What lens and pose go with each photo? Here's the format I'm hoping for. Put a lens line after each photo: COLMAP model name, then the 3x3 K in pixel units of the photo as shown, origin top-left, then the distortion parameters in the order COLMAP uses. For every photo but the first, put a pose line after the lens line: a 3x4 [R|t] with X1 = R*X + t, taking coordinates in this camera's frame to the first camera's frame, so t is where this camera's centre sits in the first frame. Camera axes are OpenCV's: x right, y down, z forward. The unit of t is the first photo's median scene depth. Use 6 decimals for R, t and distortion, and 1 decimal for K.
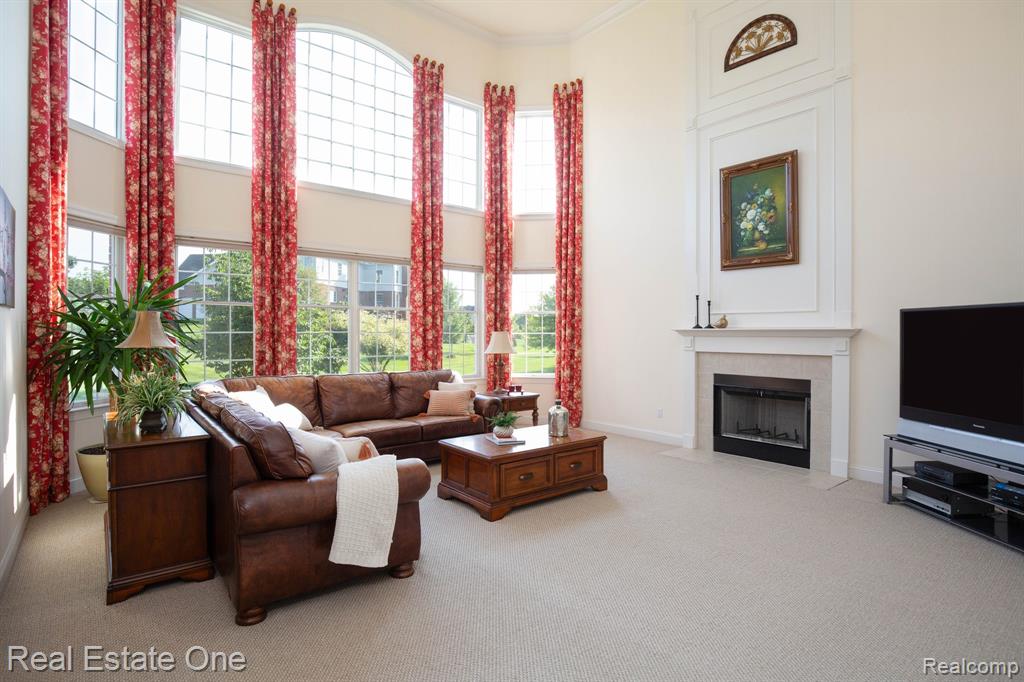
lens RADIAL K [[518.8, 0, 512.0], [0, 518.8, 341.0], [0, 0, 1]] dist [-0.041802, 0.014708]
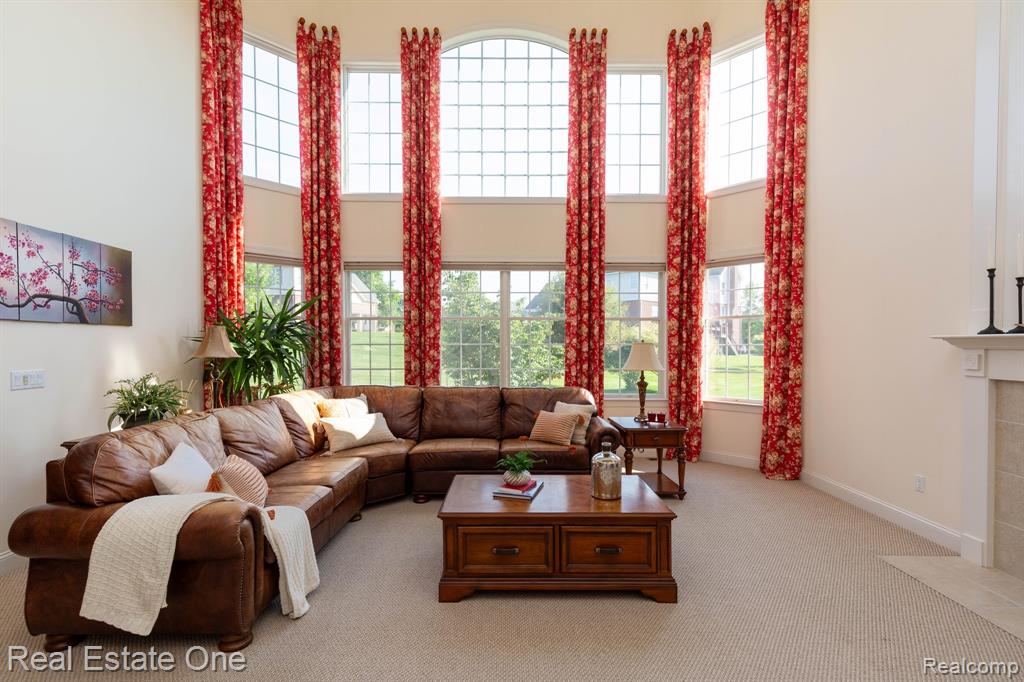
lens RADIAL K [[475.4, 0, 509.3], [0, 475.4, 351.8], [0, 0, 1]] dist [0.011349, -0.000134]
pose [[0.780646, 0.006805, -0.624936, 0.269579], [-0.006976, 0.999973, 0.002175, -0.004520], [0.624934, 0.002662, 0.780673, 0.315461]]
